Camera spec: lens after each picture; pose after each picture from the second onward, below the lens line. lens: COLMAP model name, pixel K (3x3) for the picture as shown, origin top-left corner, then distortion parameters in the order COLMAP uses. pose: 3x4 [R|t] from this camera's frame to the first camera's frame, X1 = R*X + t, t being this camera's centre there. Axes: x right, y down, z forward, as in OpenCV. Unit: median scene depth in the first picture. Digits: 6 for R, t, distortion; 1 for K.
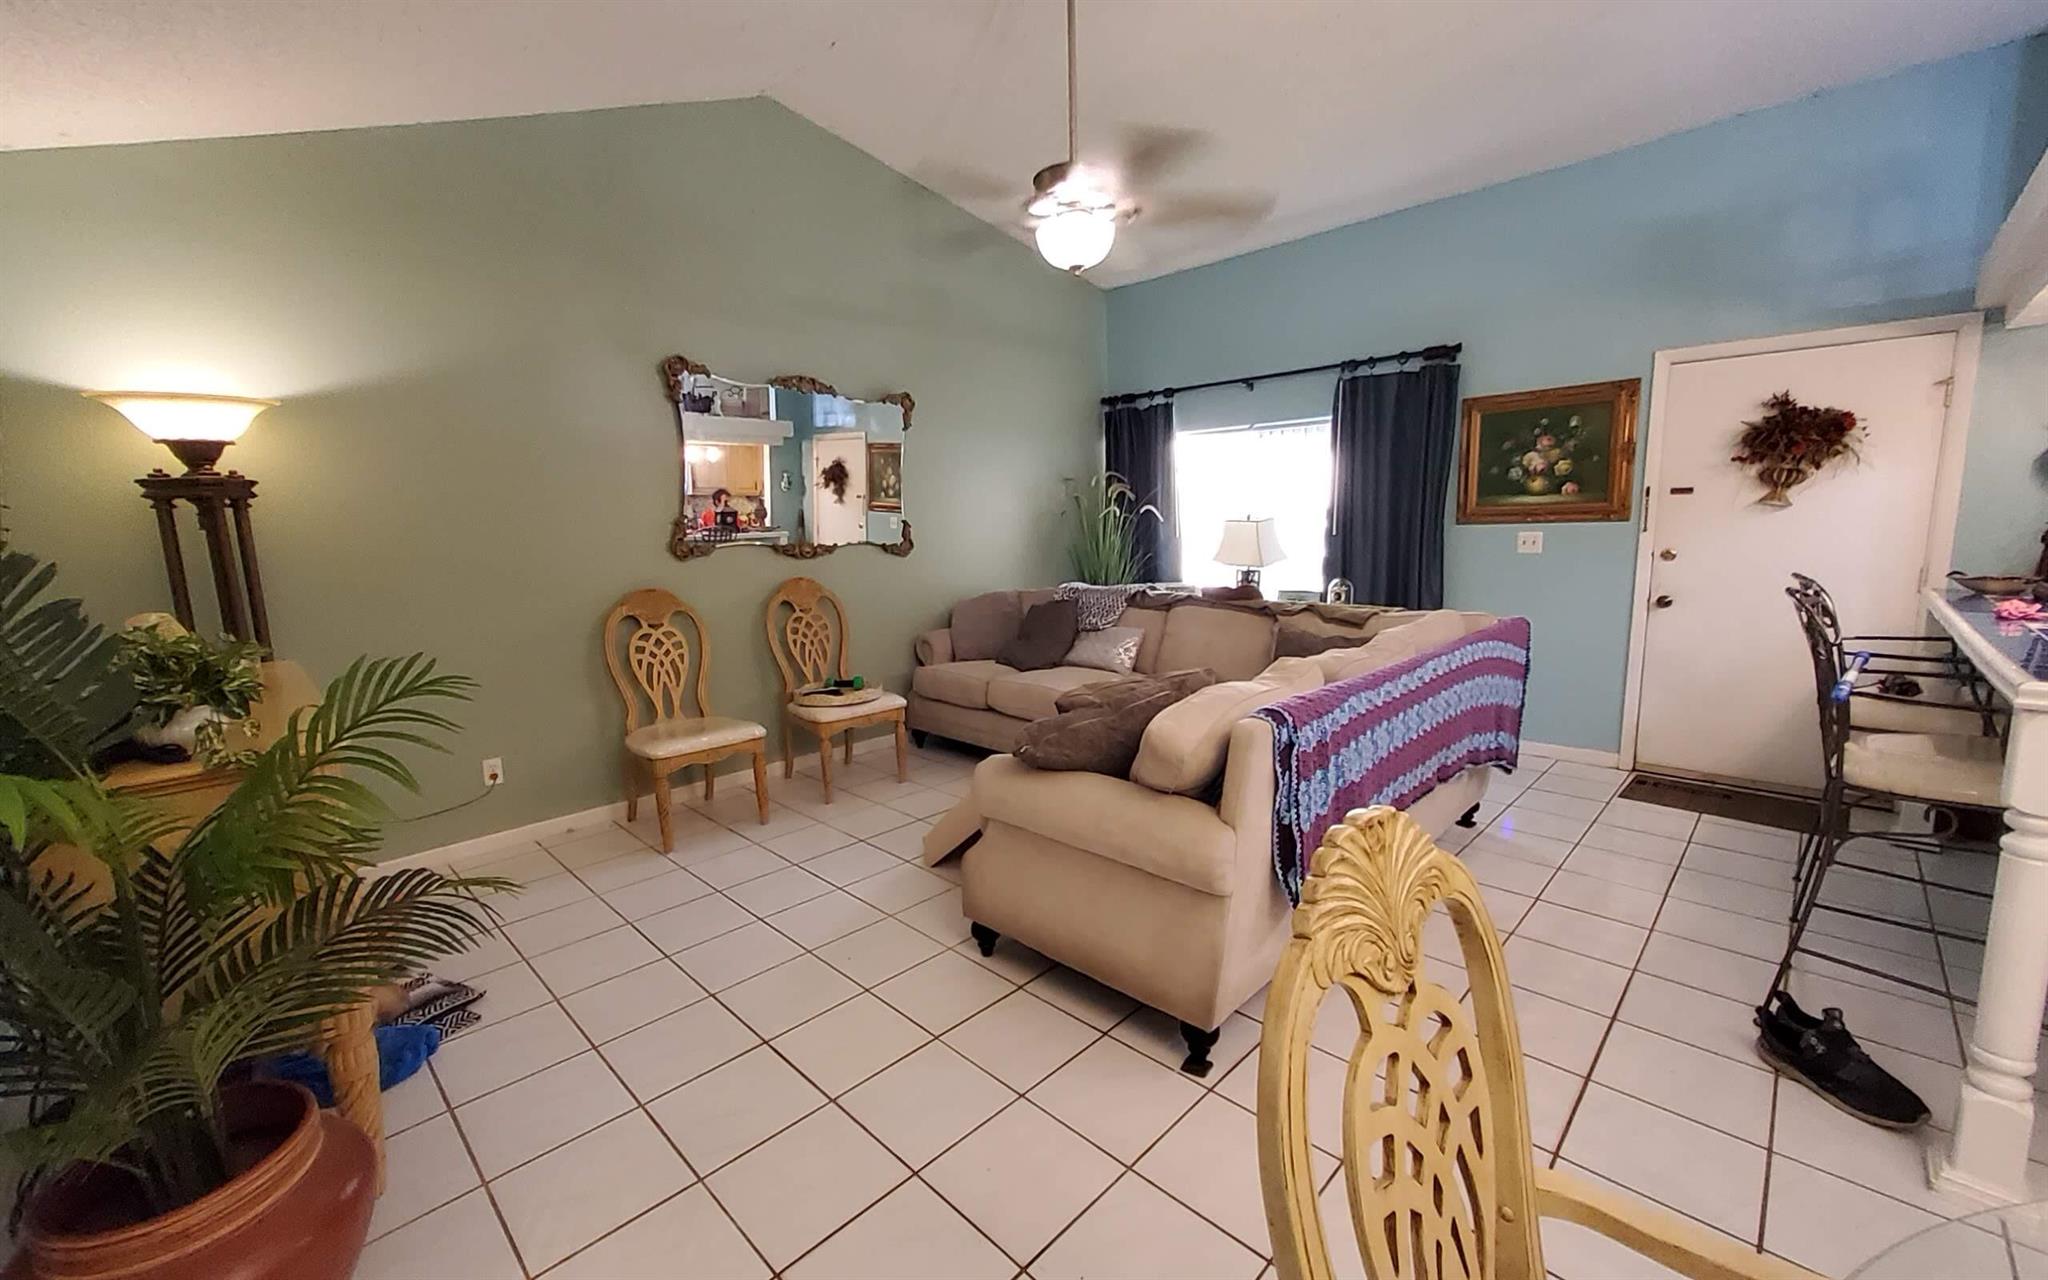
lens RADIAL K [[819.4, 0, 1024.7], [0, 819.4, 635.5], [0, 0, 1]] dist [0.009032, 0.000085]
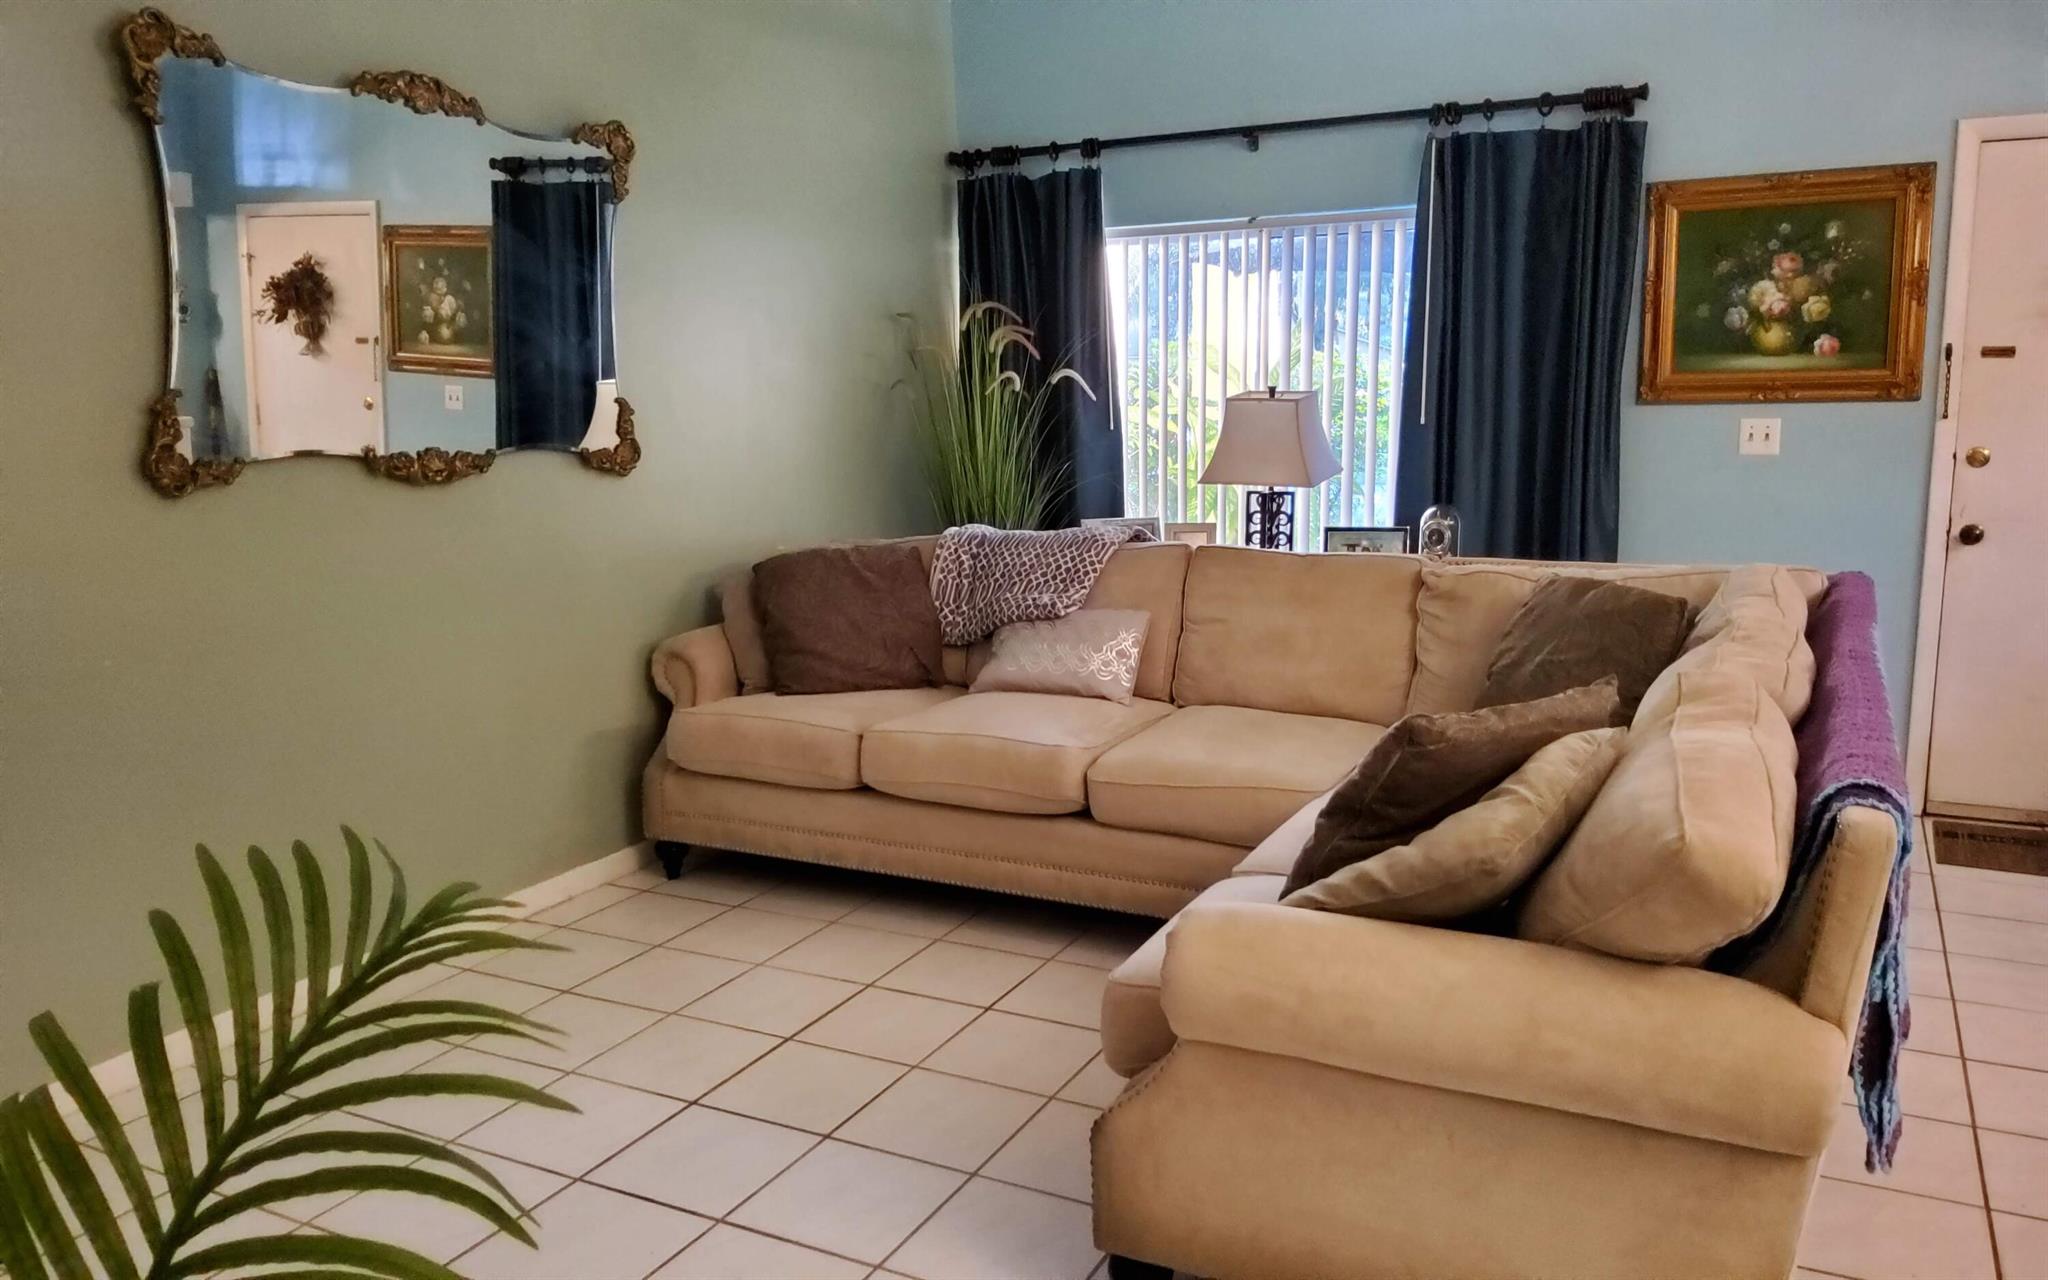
lens RADIAL K [[1545.0, 0, 1026.8], [0, 1545.0, 647.9], [0, 0, 1]] dist [0.034585, -0.054418]
pose [[0.957311, -0.046811, 0.285244, -0.185654], [0.038977, 0.998692, 0.033082, -0.018921], [-0.286420, -0.020552, 0.957884, 0.084329]]
